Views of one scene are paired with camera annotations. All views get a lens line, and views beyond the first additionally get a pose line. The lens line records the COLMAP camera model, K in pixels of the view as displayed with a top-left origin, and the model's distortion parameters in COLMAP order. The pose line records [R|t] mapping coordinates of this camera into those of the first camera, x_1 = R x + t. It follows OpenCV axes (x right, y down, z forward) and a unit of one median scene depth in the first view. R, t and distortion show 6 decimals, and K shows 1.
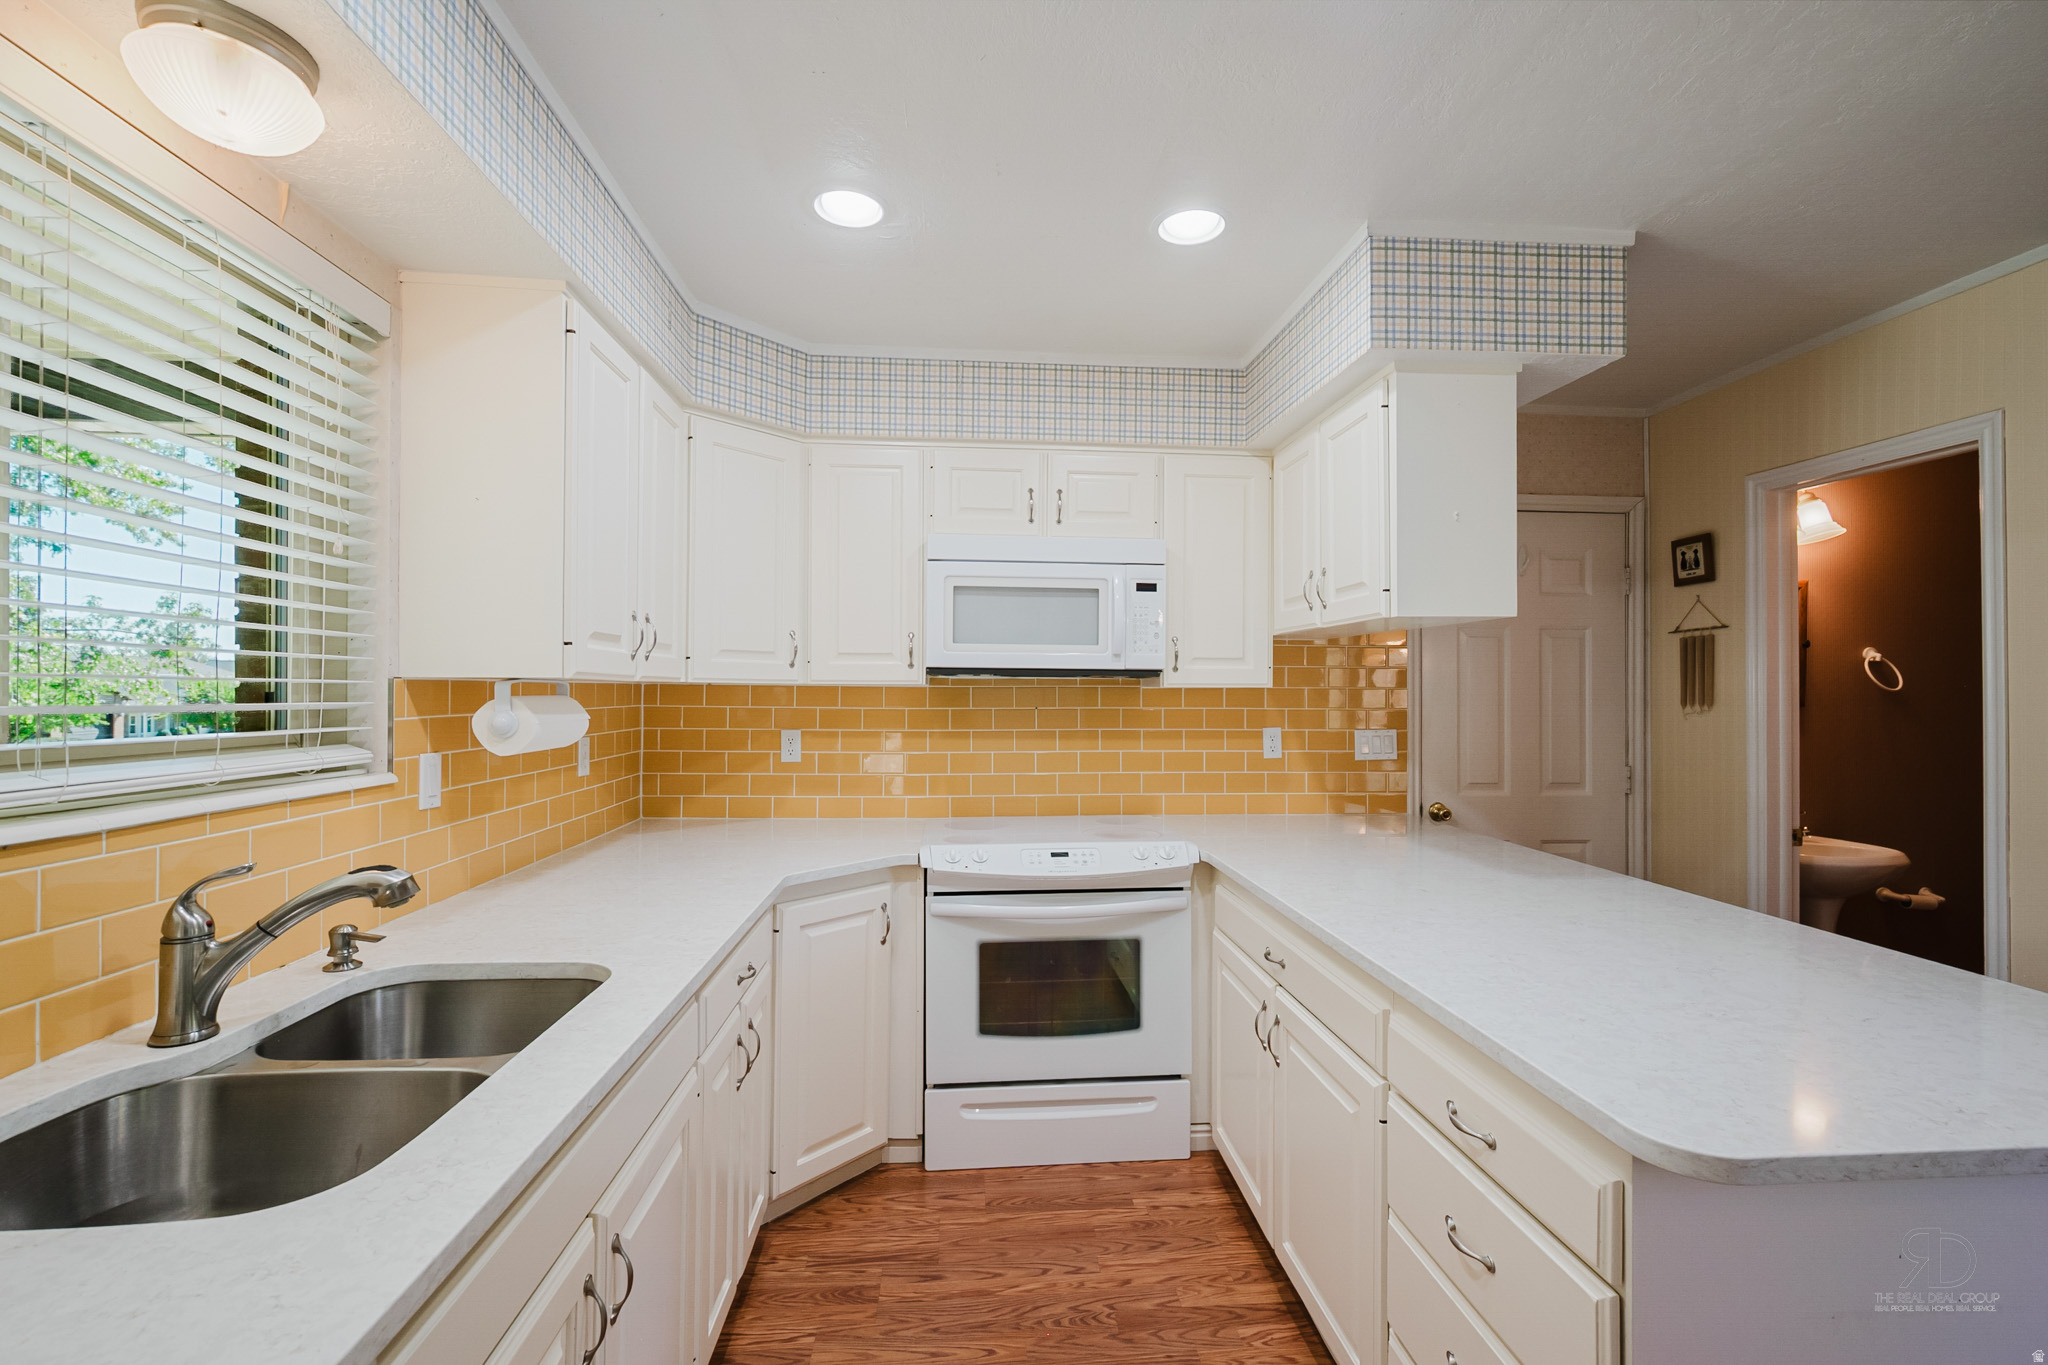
lens RADIAL K [[862.8, 0, 1009.1], [0, 862.8, 683.5], [0, 0, 1]] dist [0.006307, -0.000099]
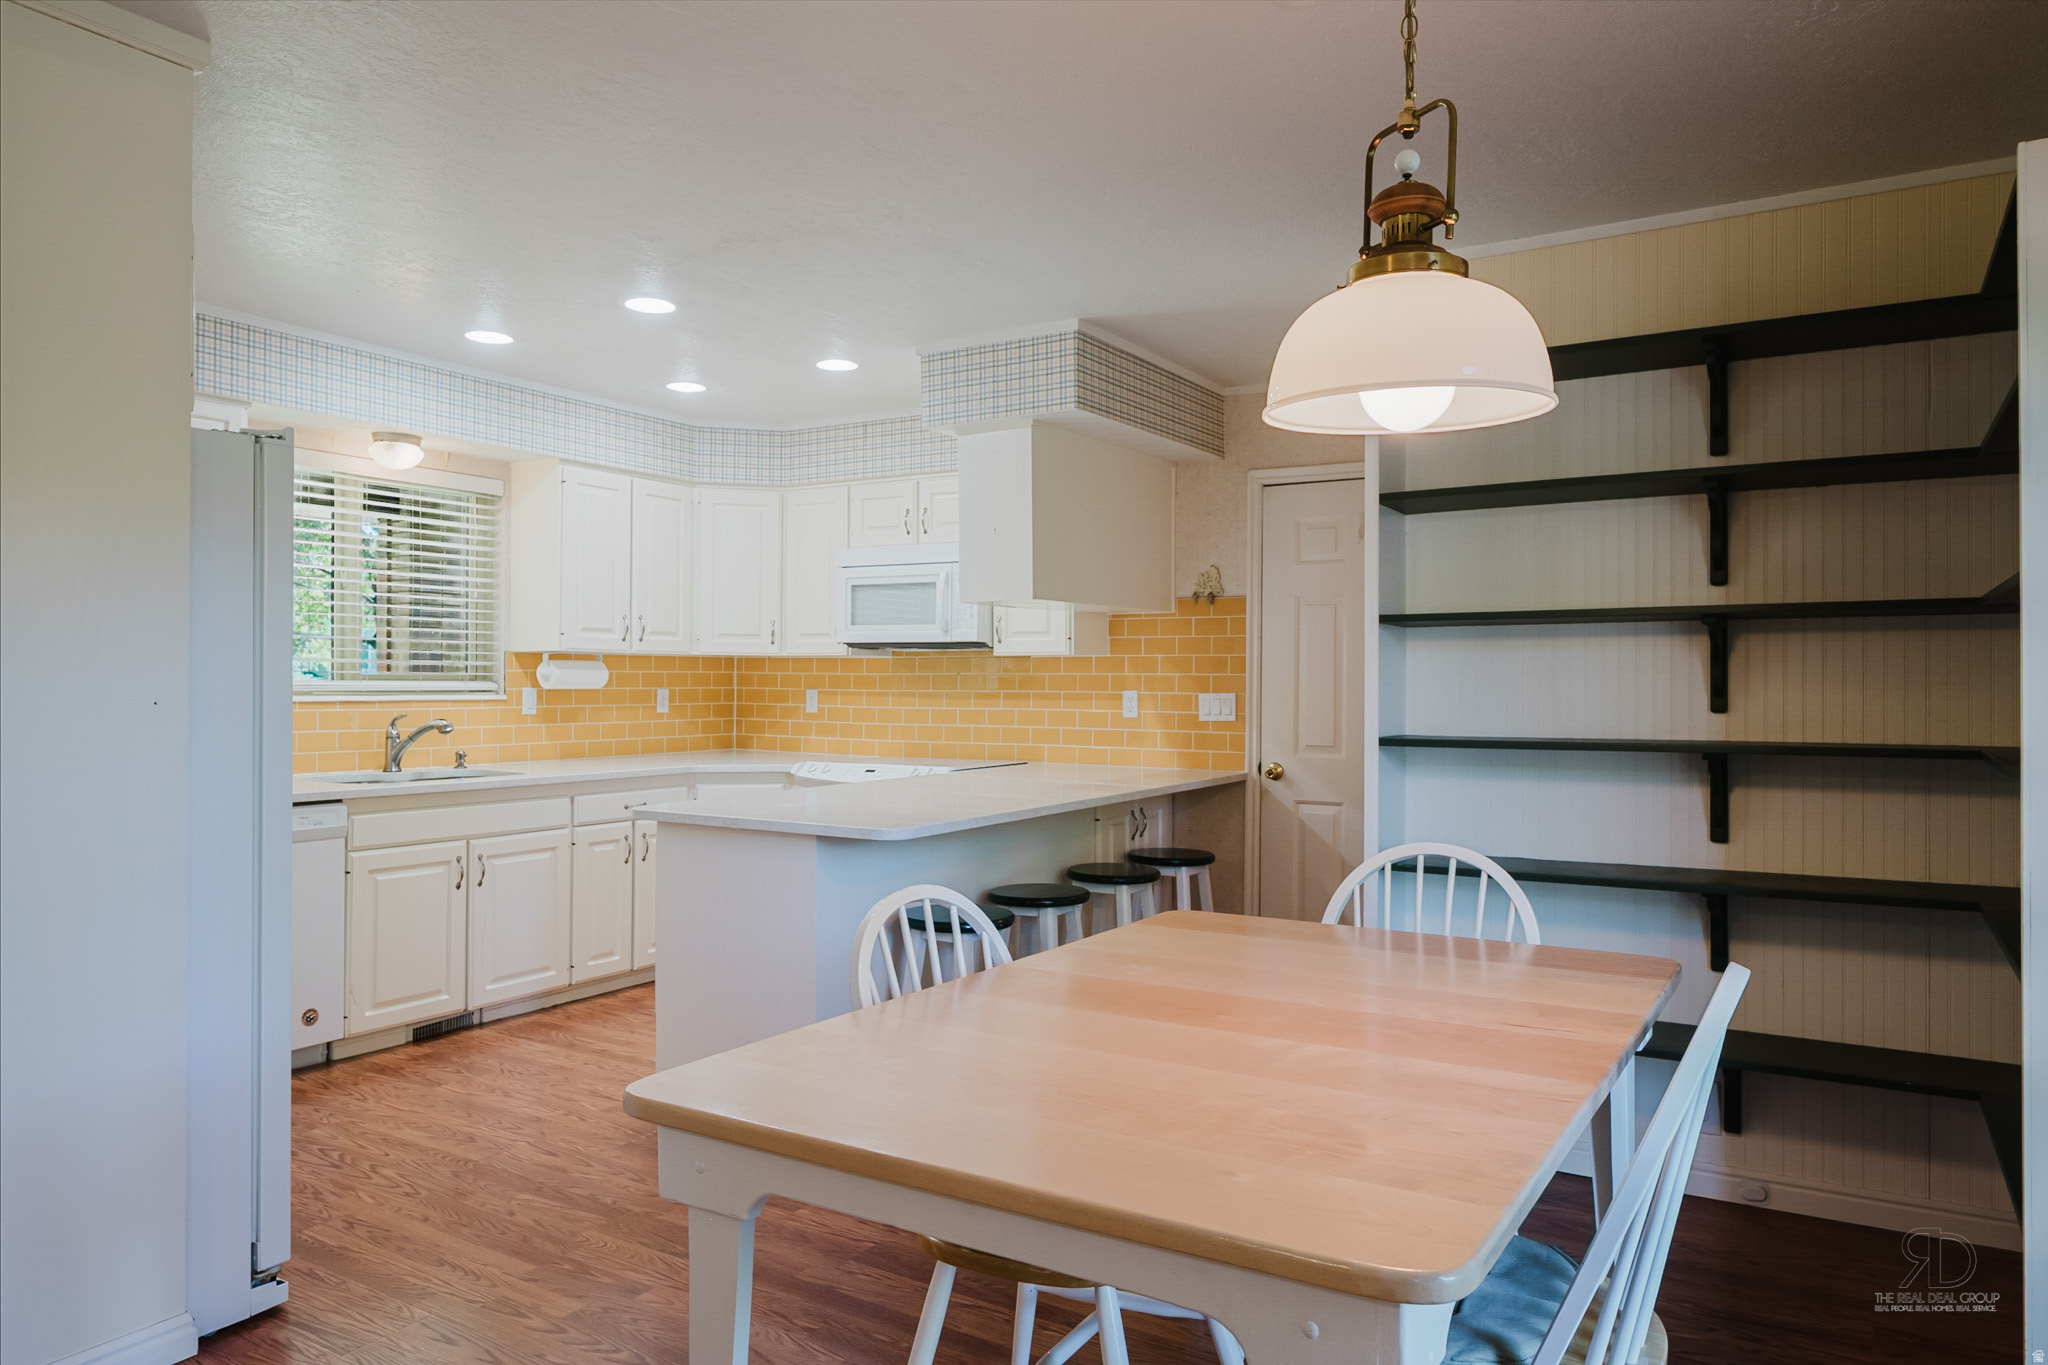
lens RADIAL K [[1286.9, 0, 1039.6], [0, 1286.9, 680.9], [0, 0, 1]] dist [0.007657, 0.000511]
pose [[0.815629, -0.000394, -0.578575, 1.408564], [0.003248, 0.999987, 0.003898, 0.036850], [0.578566, -0.005059, 0.815620, -0.543299]]
